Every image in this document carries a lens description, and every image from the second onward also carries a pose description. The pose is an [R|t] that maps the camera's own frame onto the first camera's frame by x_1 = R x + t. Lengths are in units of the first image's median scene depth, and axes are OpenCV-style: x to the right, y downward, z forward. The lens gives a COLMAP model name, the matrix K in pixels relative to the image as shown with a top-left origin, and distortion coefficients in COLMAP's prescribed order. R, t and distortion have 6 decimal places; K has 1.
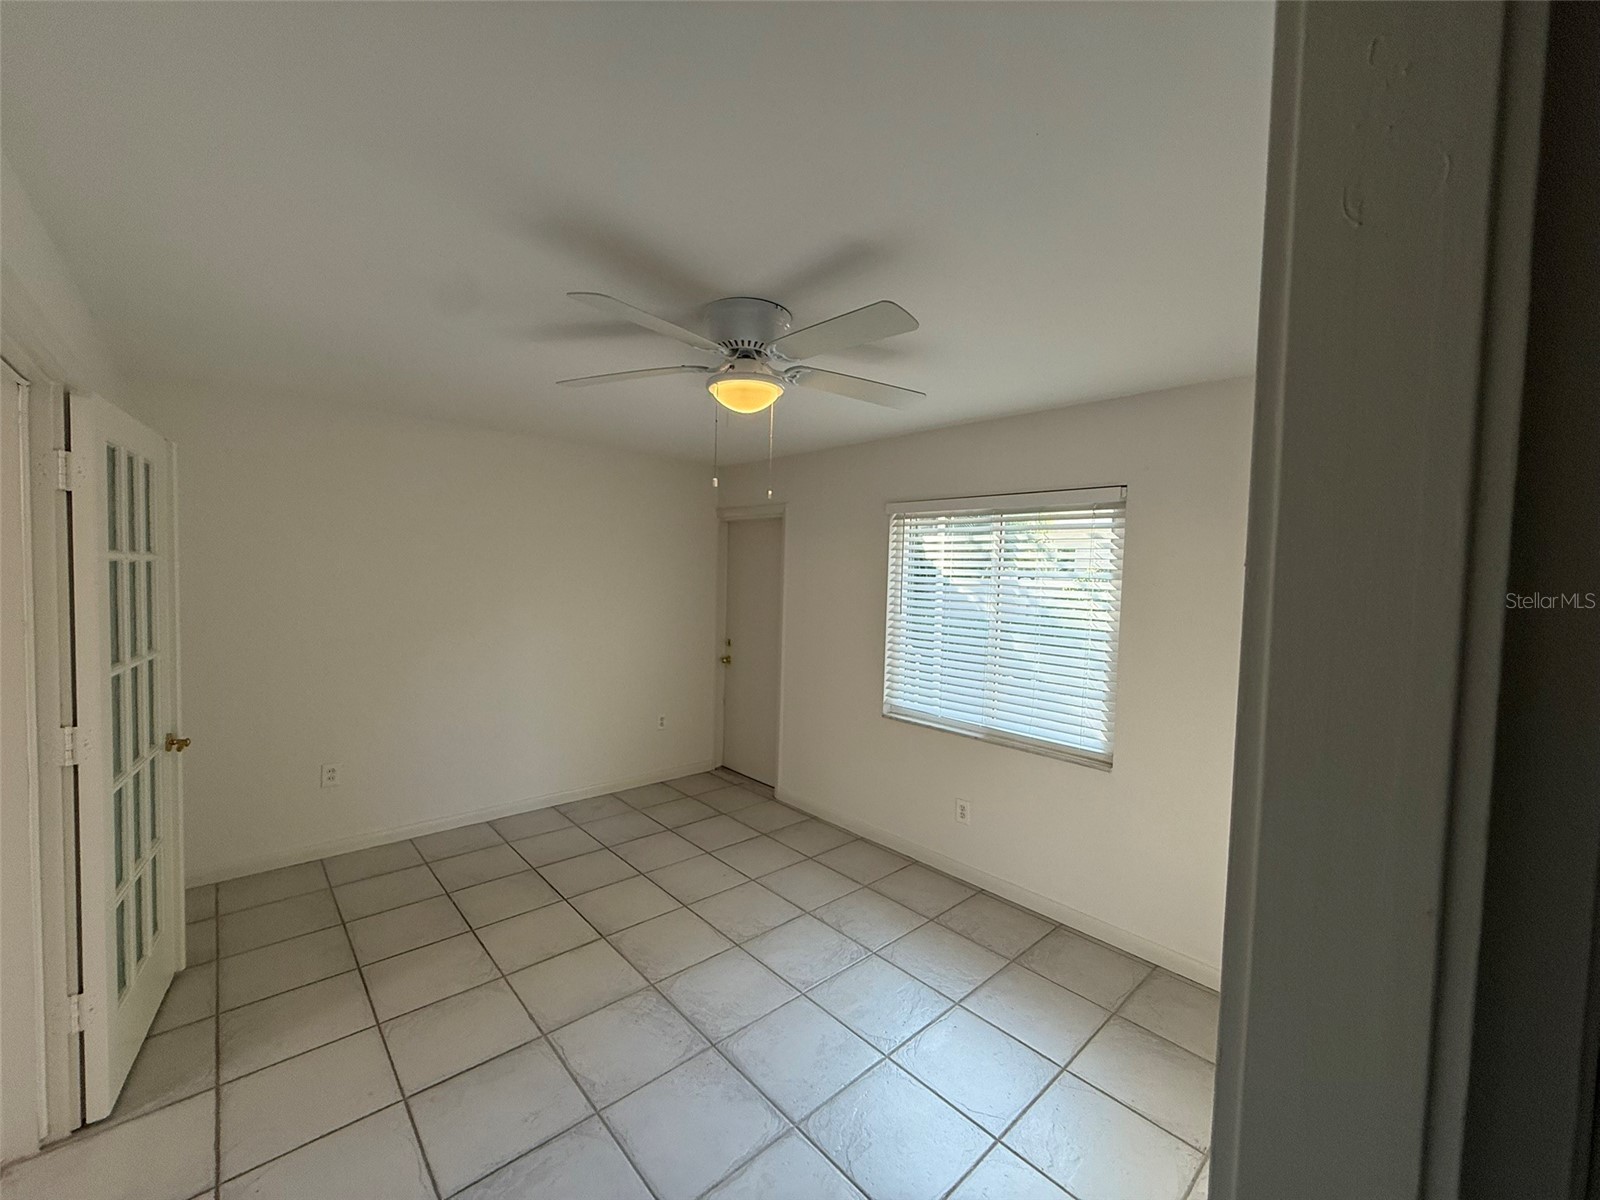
lens RADIAL K [[633.0, 0, 803.6], [0, 633.0, 597.3], [0, 0, 1]] dist [-0.003296, -0.000666]
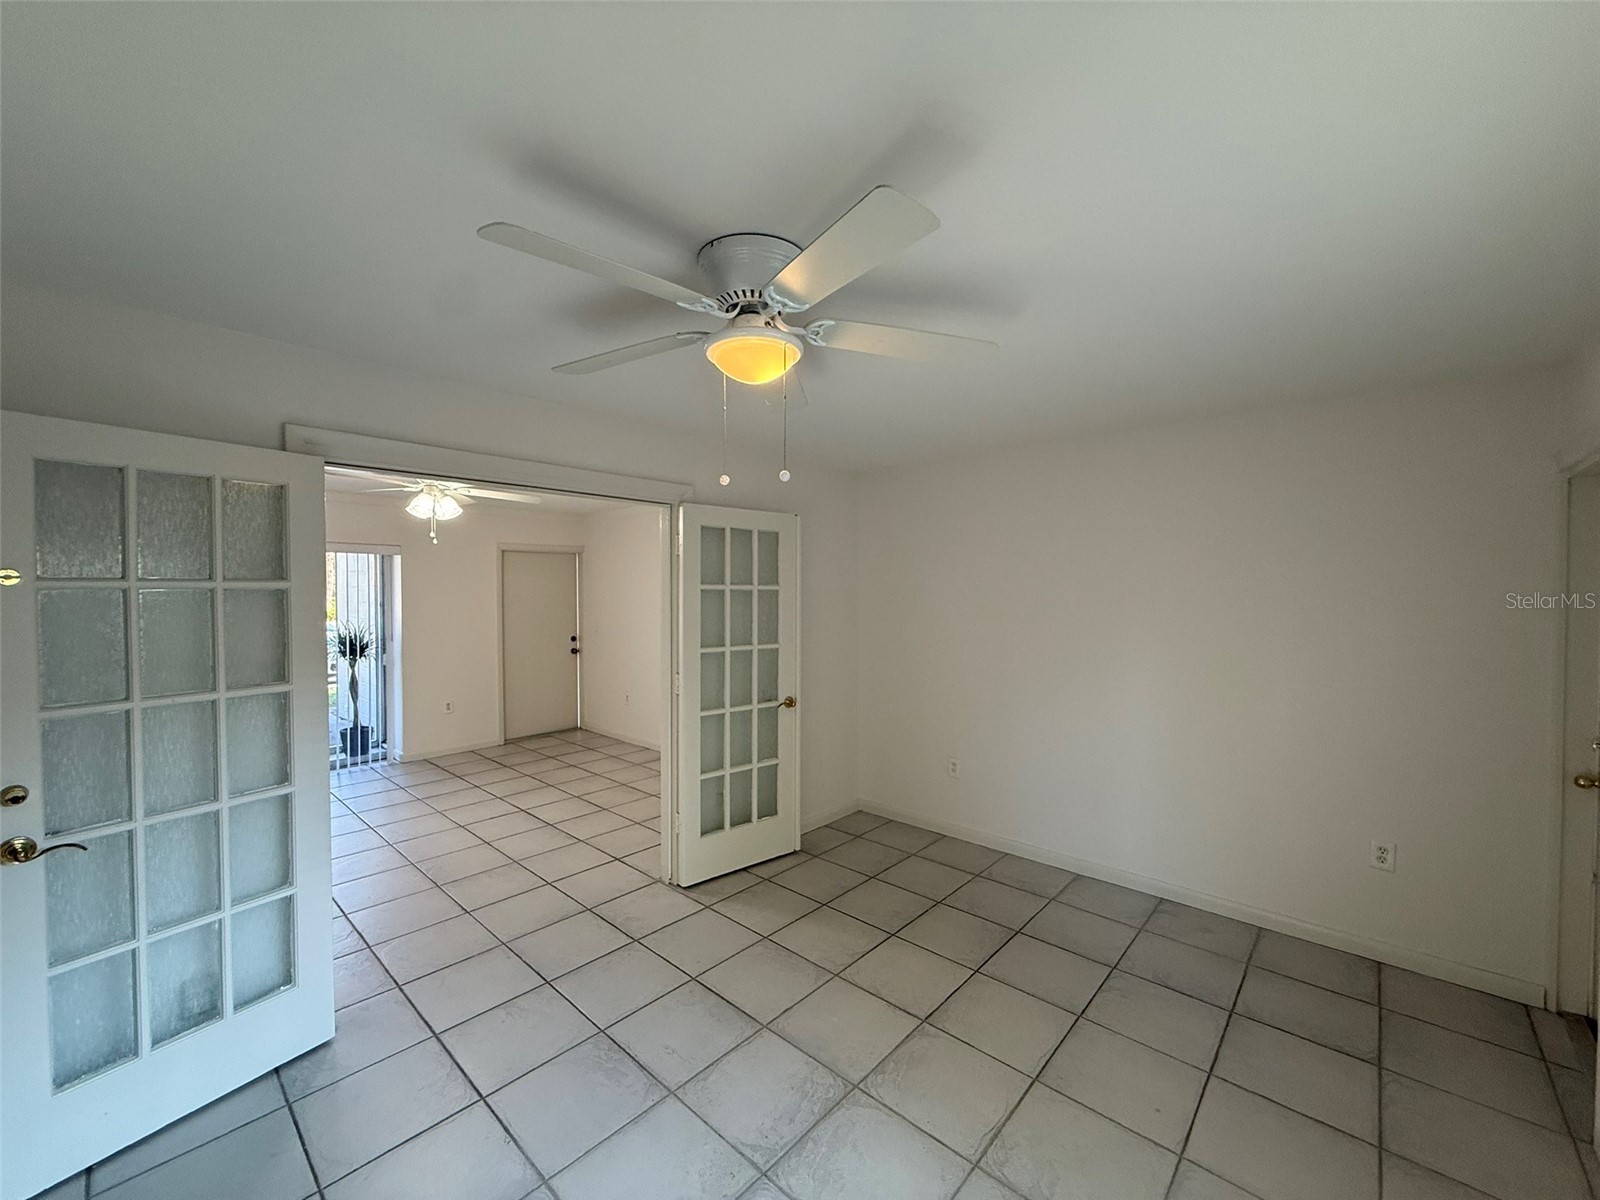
lens RADIAL K [[633.0, 0, 788.3], [0, 633.0, 602.0], [0, 0, 1]] dist [-0.003296, -0.000666]
pose [[0.097322, 0.000548, -0.995253, 0.473579], [-0.040502, 0.999174, -0.003410, -0.015491], [0.994428, 0.040642, 0.097263, 0.656530]]
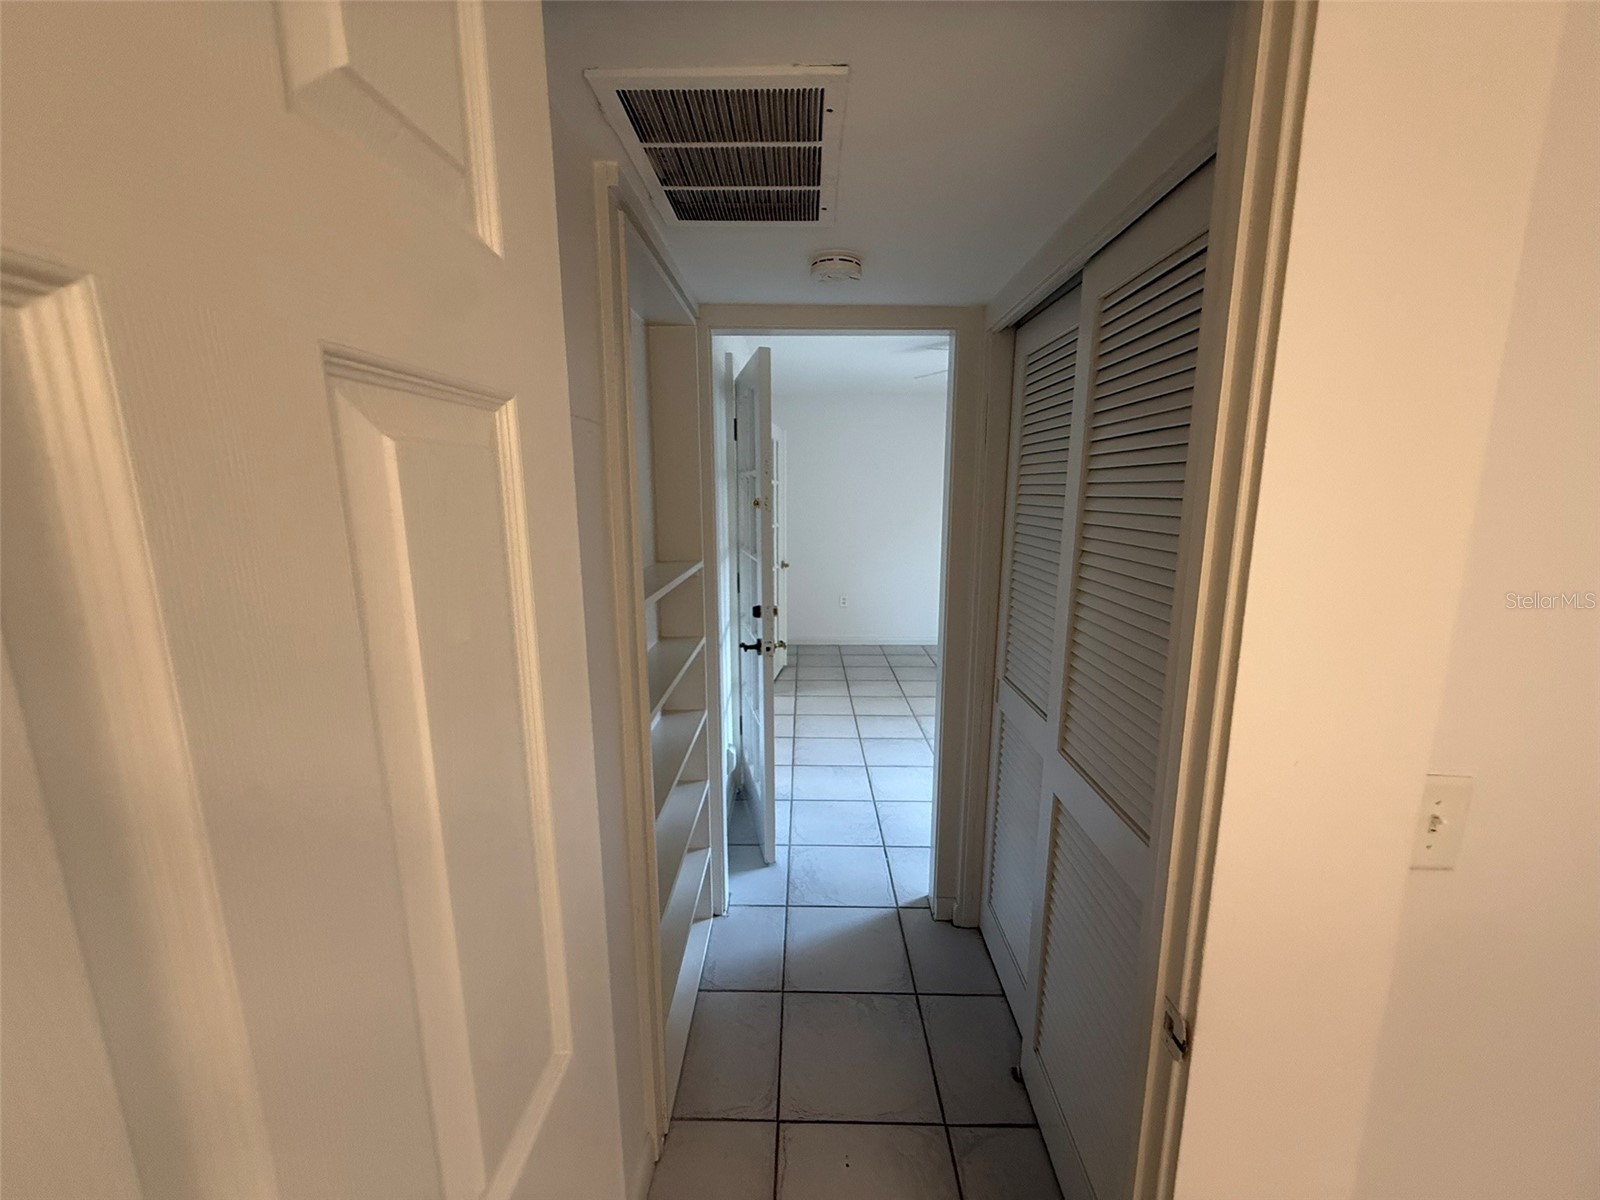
lens RADIAL K [[633.0, 0, 800.2], [0, 633.0, 604.5], [0, 0, 1]] dist [-0.003296, -0.000666]
pose [[0.730915, 0.101646, -0.674856, 0.470830], [-0.009778, 0.990305, 0.138568, 0.044712], [0.682398, -0.094683, 0.724823, -0.494198]]
